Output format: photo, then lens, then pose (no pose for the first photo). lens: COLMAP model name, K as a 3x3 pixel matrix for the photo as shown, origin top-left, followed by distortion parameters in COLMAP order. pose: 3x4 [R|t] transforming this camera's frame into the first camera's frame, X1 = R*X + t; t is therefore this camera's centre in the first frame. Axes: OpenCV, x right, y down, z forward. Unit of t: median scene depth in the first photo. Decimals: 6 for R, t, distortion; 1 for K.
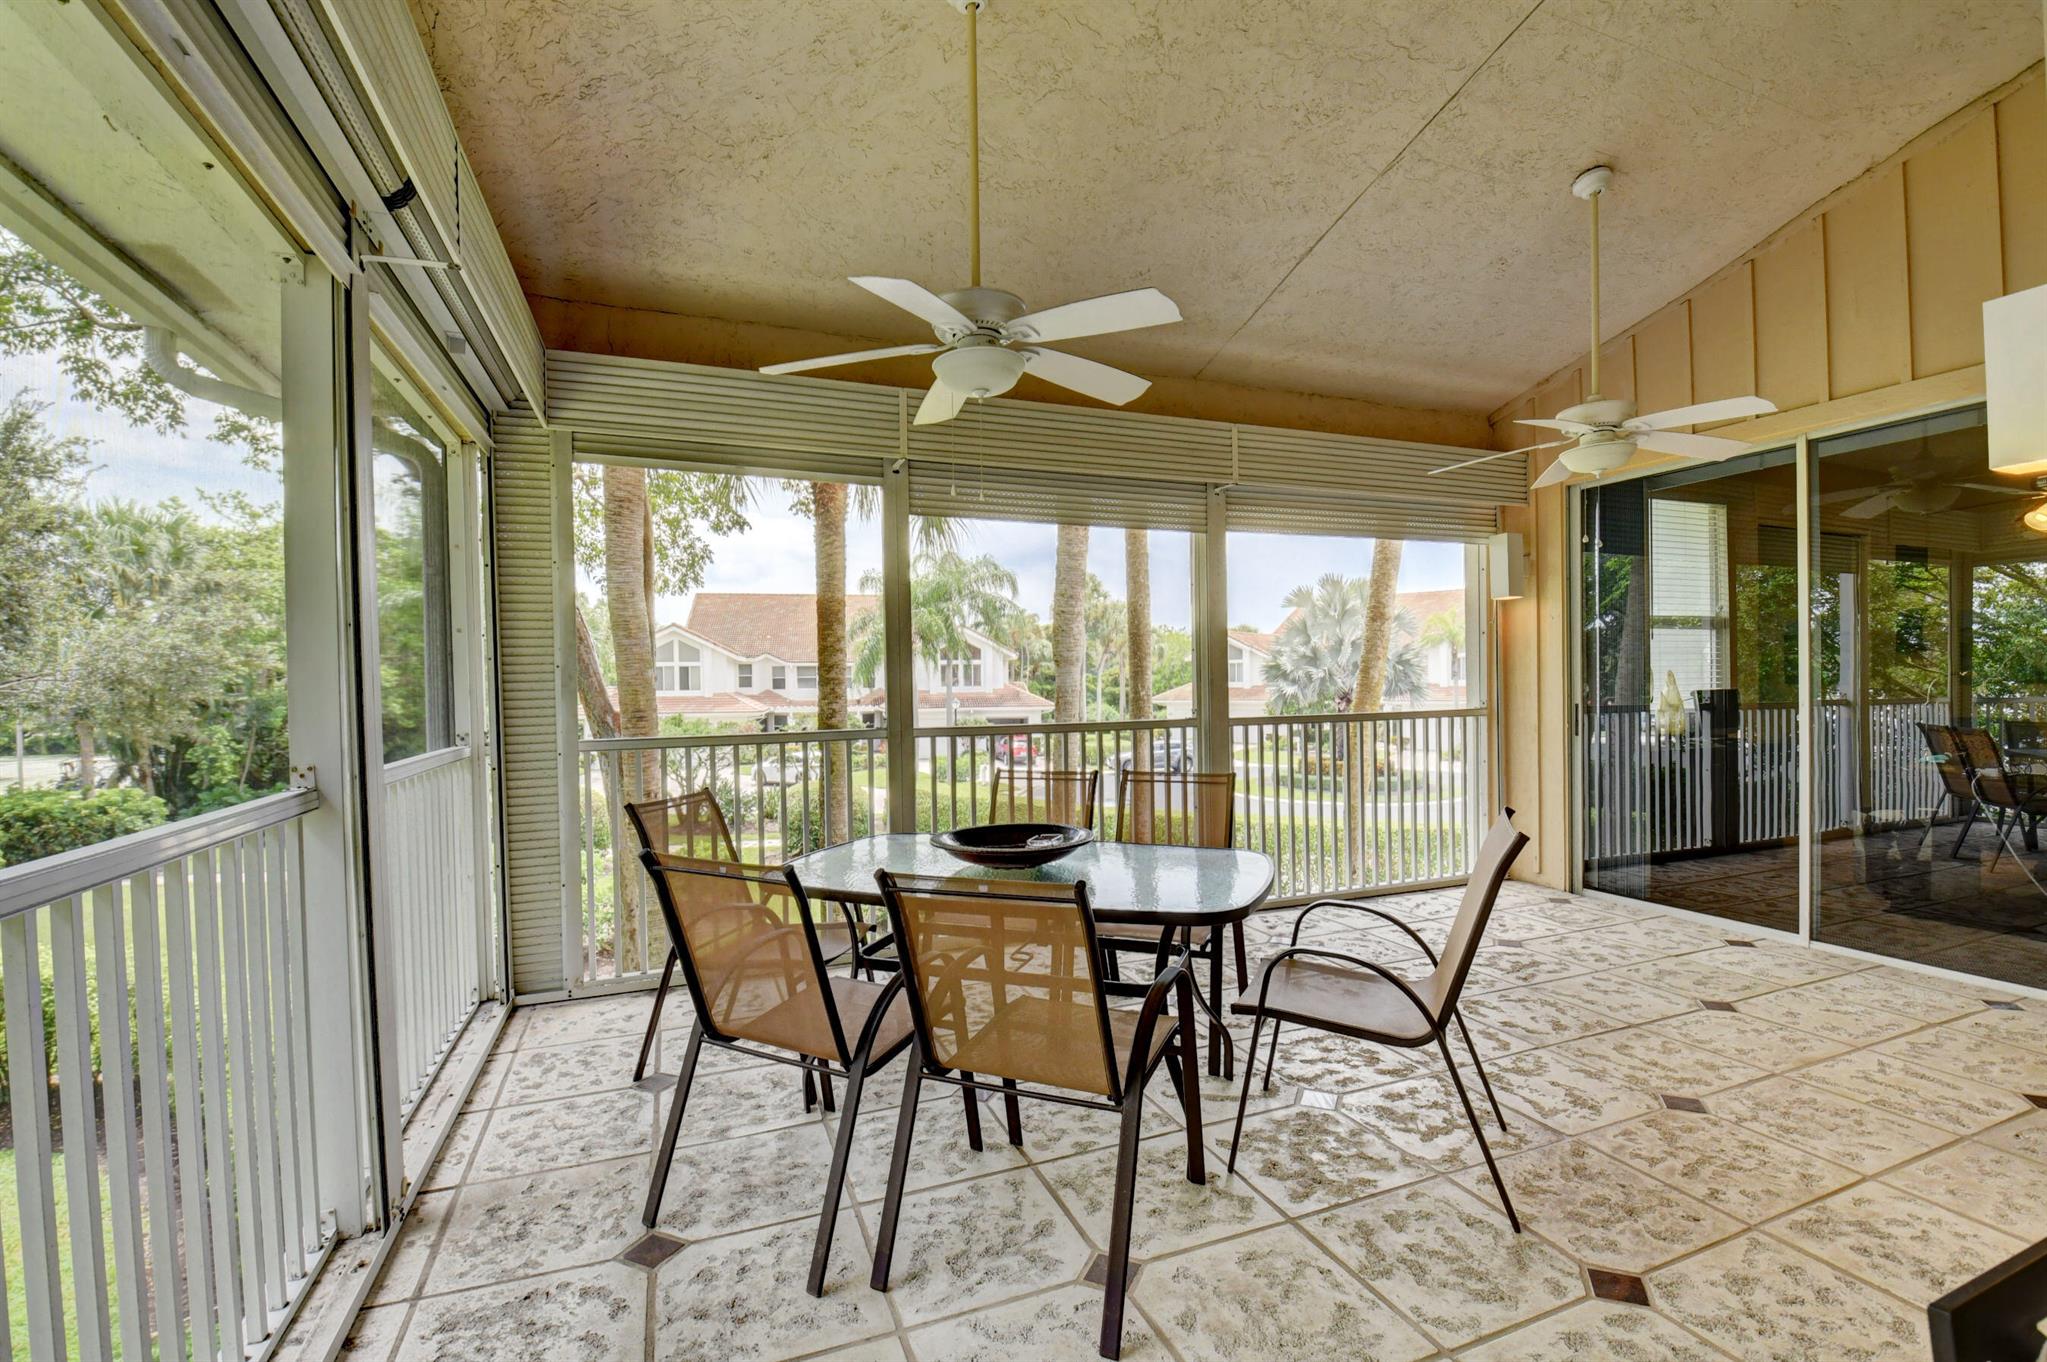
lens RADIAL K [[906.5, 0, 1024.9], [0, 906.5, 697.1], [0, 0, 1]] dist [0.012086, -0.023438]
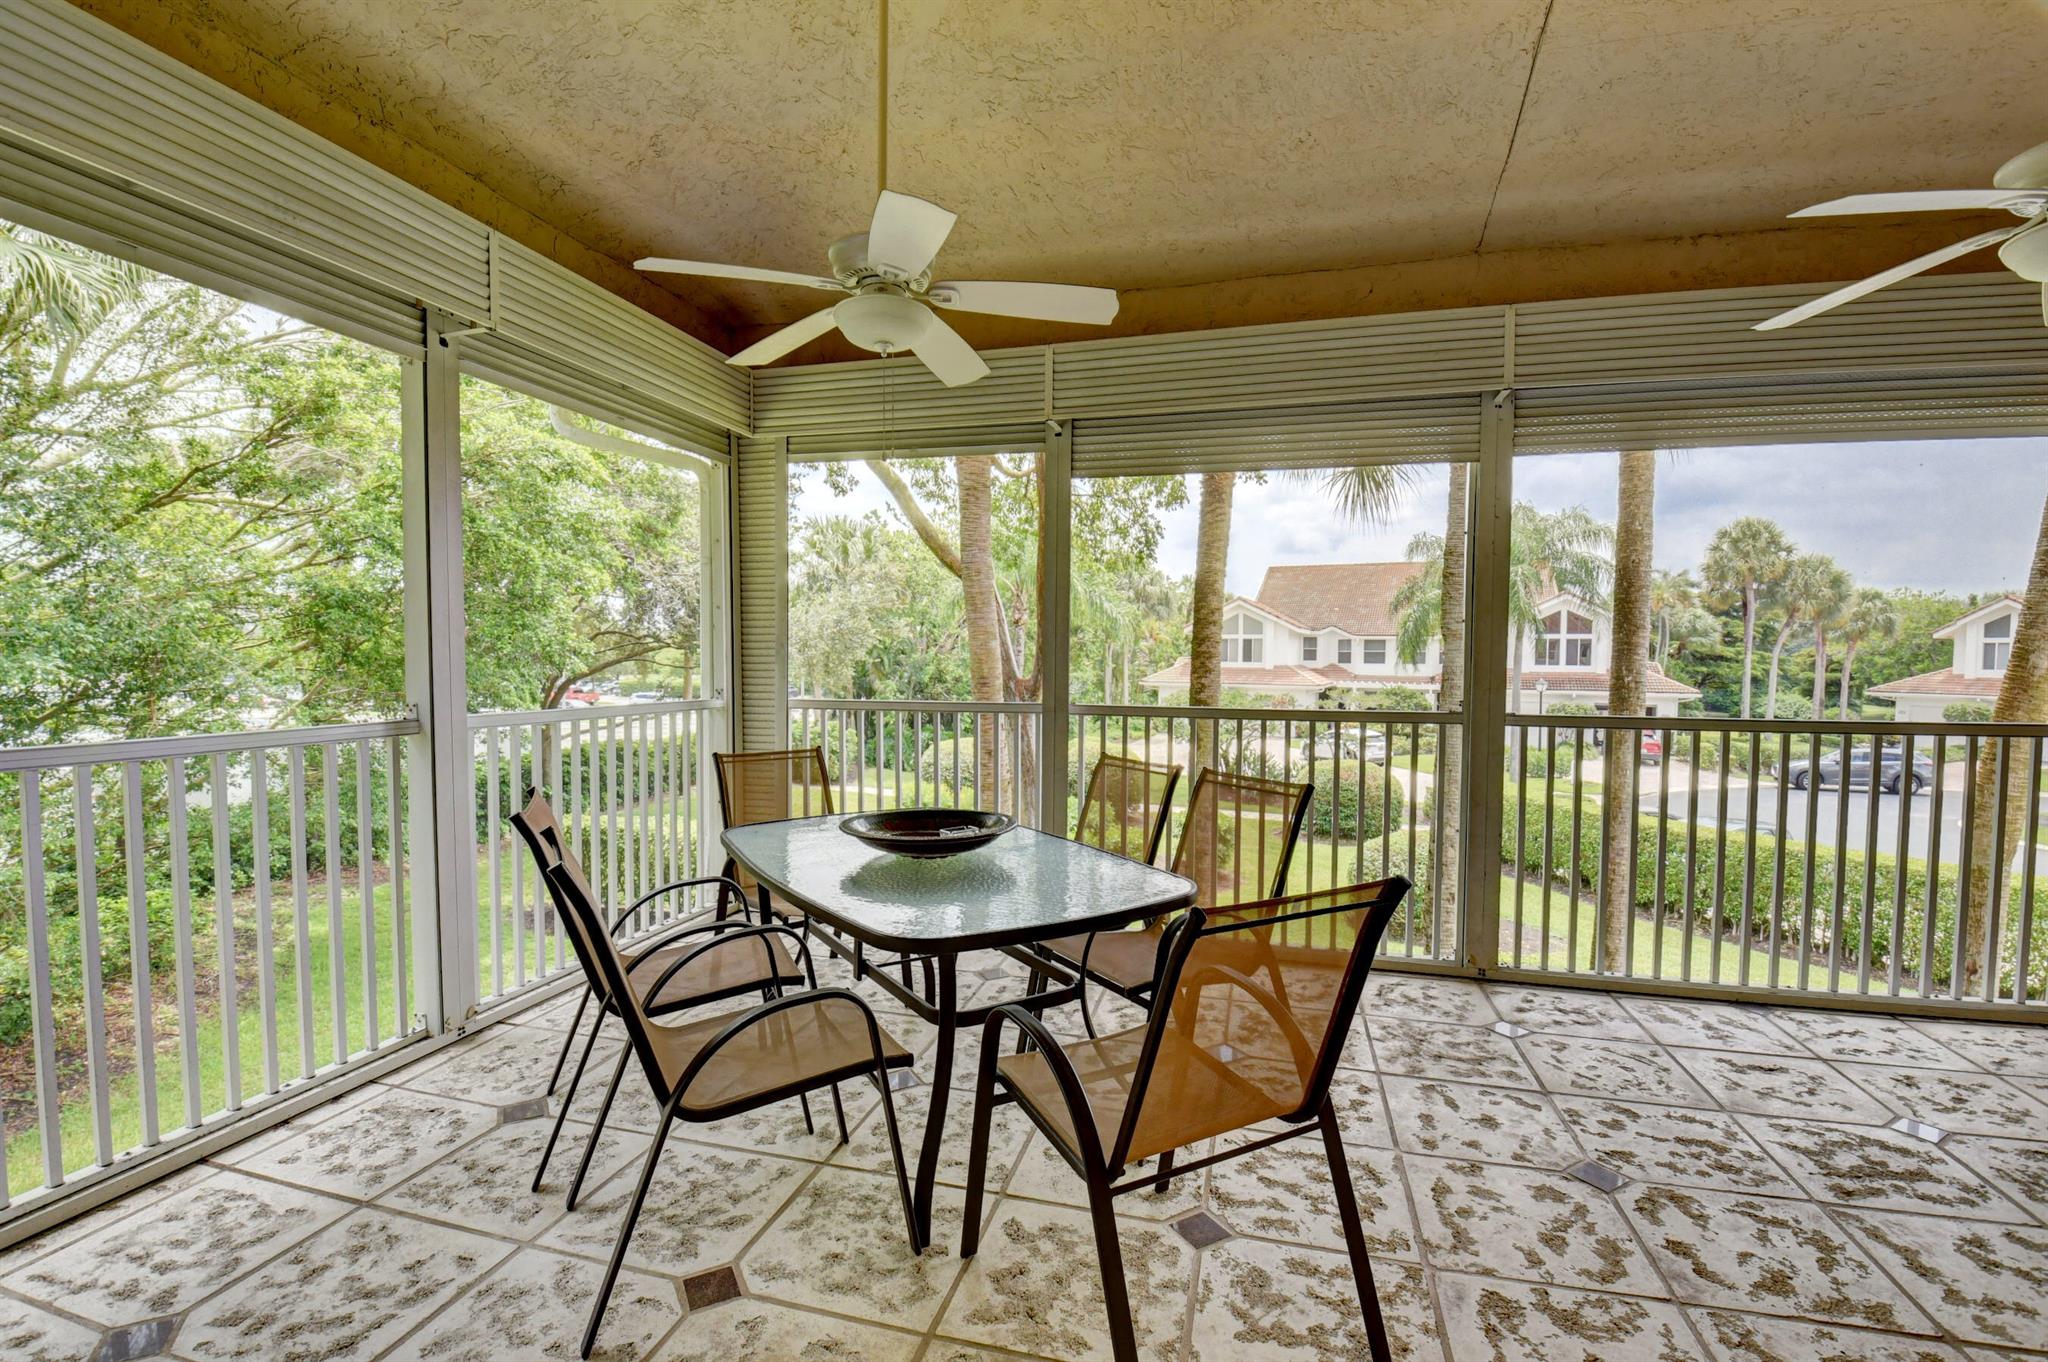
lens RADIAL K [[907.0, 0, 1025.4], [0, 907.0, 697.1], [0, 0, 1]] dist [0.012086, -0.023438]
pose [[0.797171, 0.047887, -0.601851, 0.356178], [-0.029899, 0.998758, 0.039865, -0.008741], [0.603013, -0.013785, 0.797613, 0.183838]]
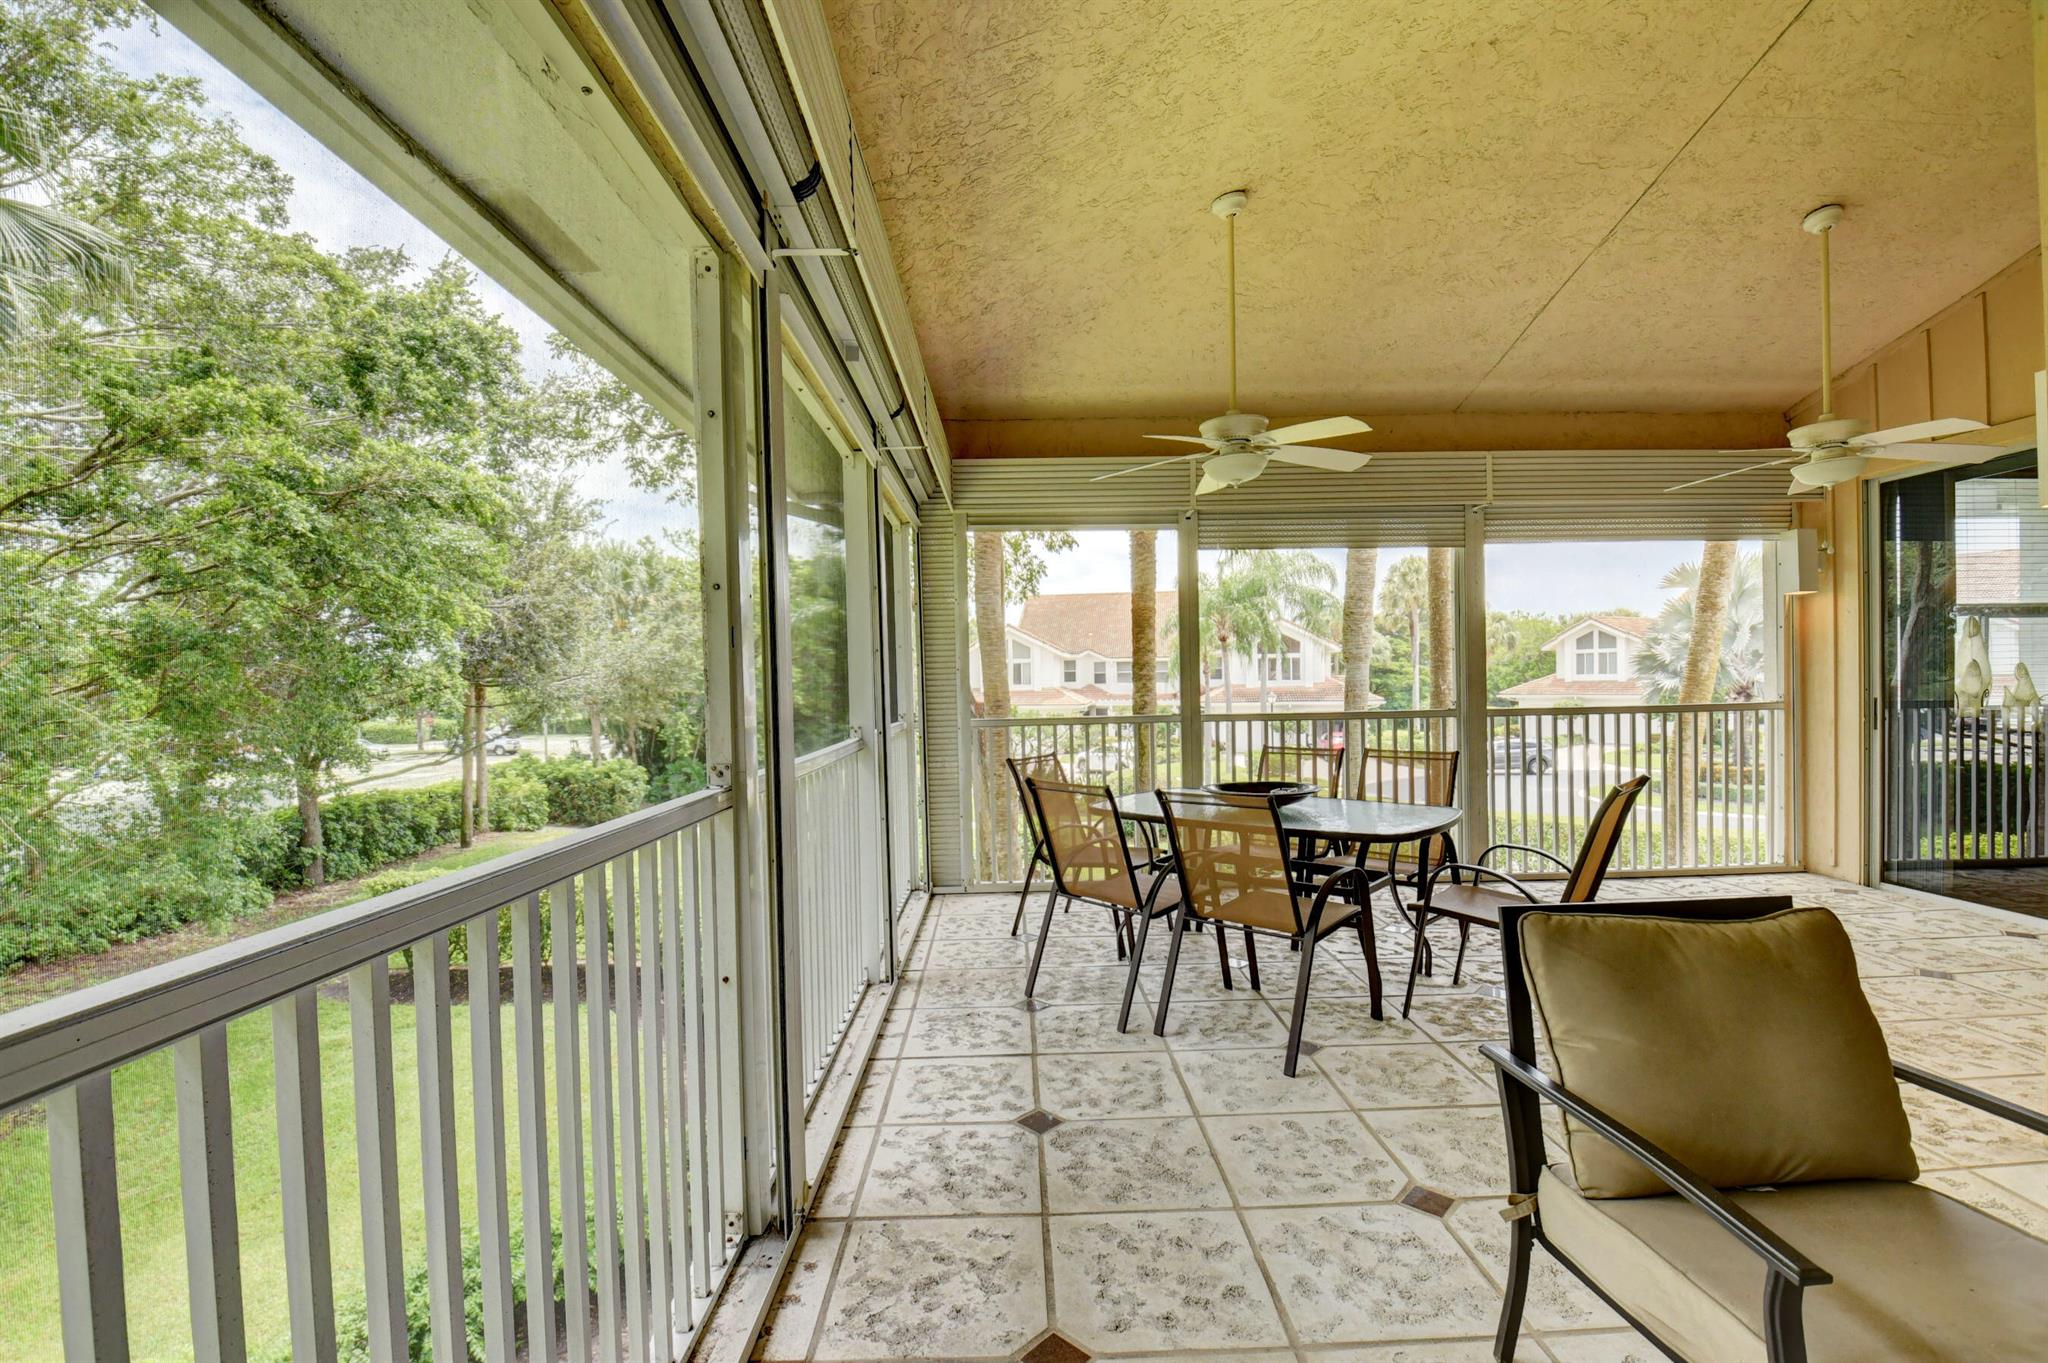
lens RADIAL K [[913.2, 0, 1016.5], [0, 913.2, 696.6], [0, 0, 1]] dist [0.015981, -0.023099]
pose [[0.937150, 0.003121, -0.348914, 0.074108], [-0.001063, 0.999981, 0.006090, 0.001215], [0.348926, -0.005337, 0.937135, -0.277991]]
